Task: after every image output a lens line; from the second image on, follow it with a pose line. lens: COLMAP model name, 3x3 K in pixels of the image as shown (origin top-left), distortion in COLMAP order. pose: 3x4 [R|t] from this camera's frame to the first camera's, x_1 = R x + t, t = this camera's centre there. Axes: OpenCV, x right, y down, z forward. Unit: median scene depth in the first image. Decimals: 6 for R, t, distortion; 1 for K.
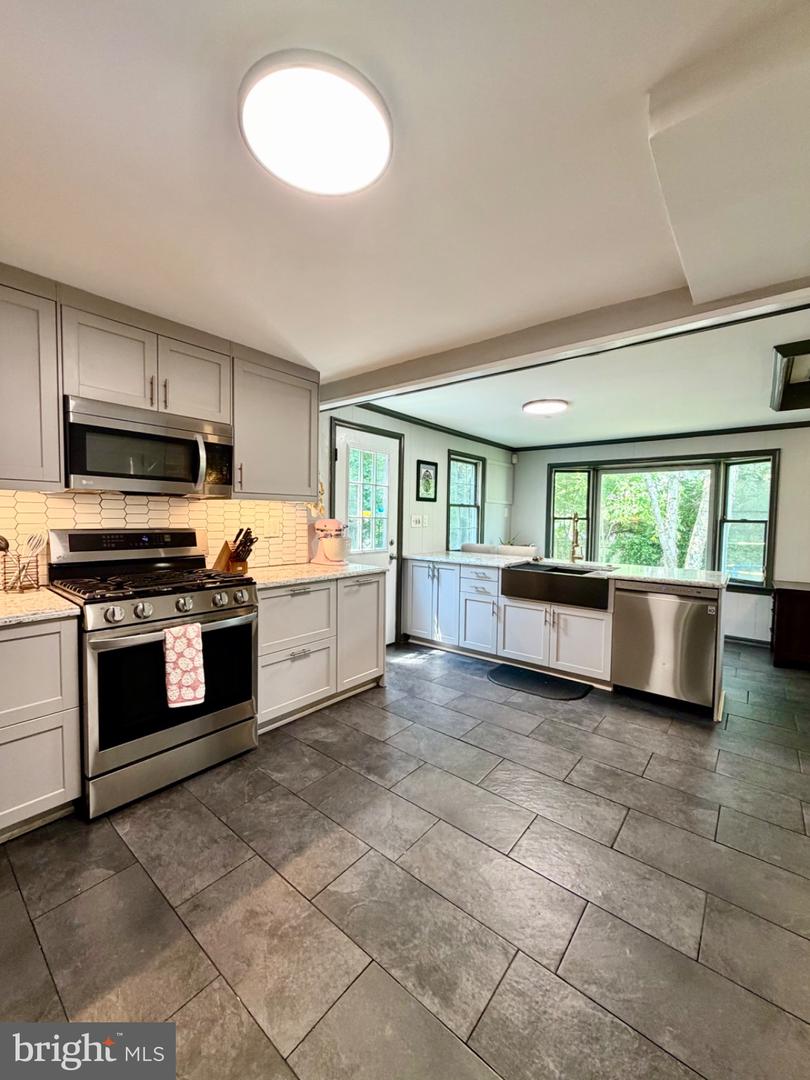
lens RADIAL K [[429.4, 0, 405.3], [0, 429.4, 540.9], [0, 0, 1]] dist [0.000217, 0.000475]
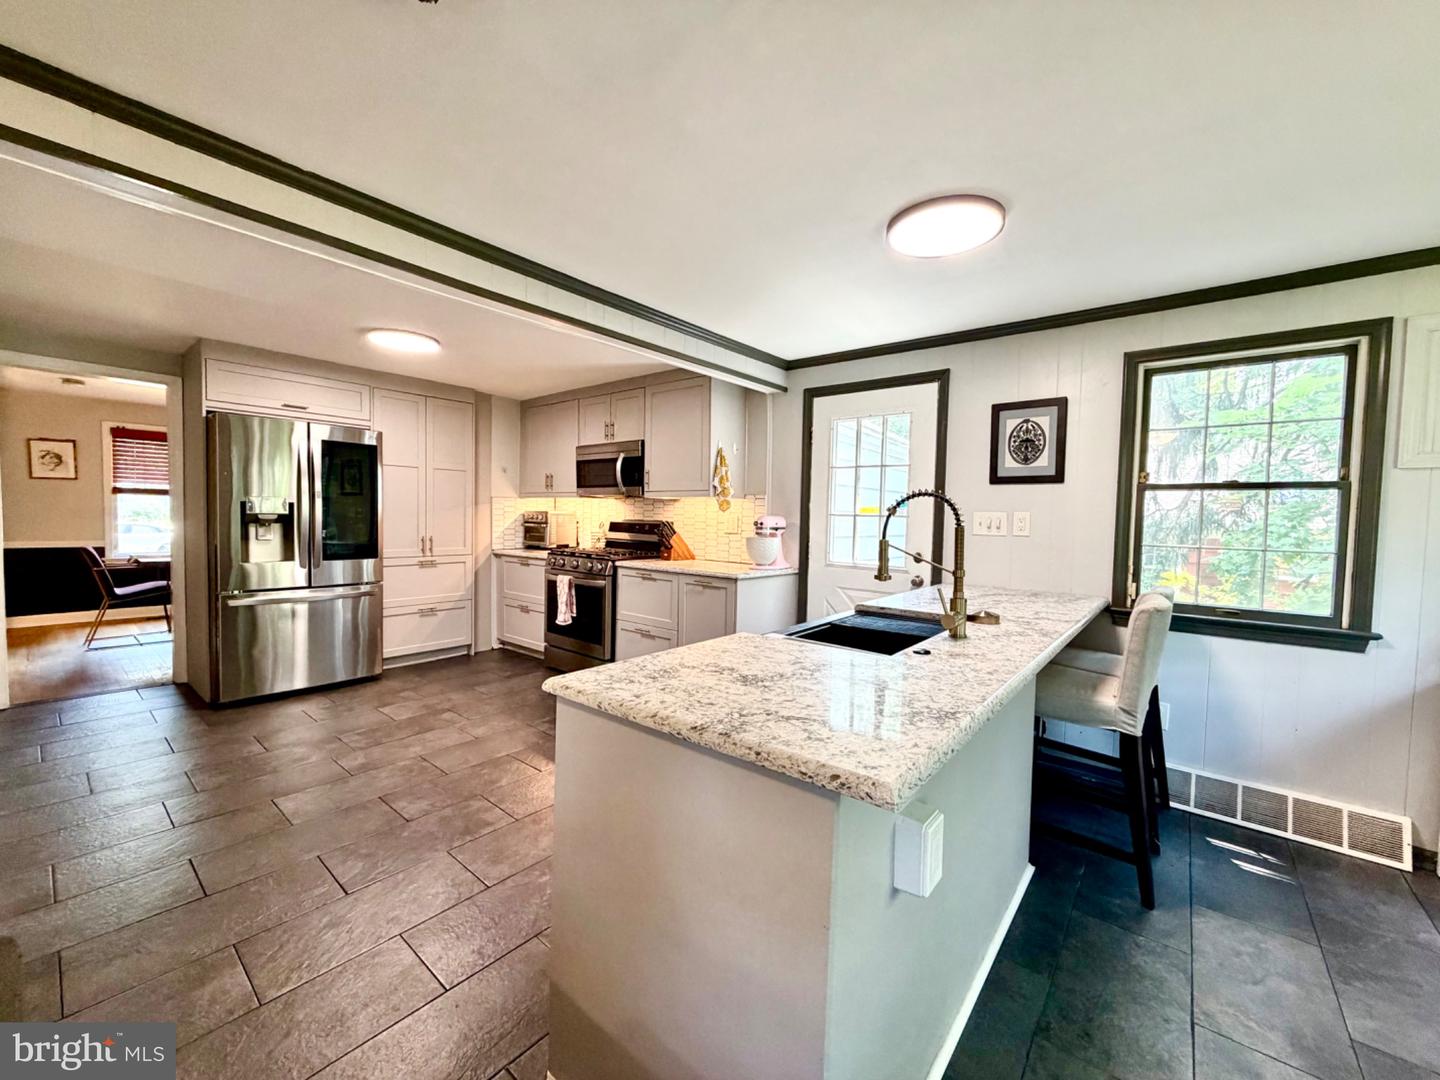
lens RADIAL K [[572.5, 0, 721.7], [0, 572.5, 539.6], [0, 0, 1]] dist [0.000217, 0.000475]
pose [[0.003755, 0.033265, -0.999440, 1.123252], [-0.075208, 0.996625, 0.032889, -0.038511], [0.997161, 0.075043, 0.006245, 1.054447]]
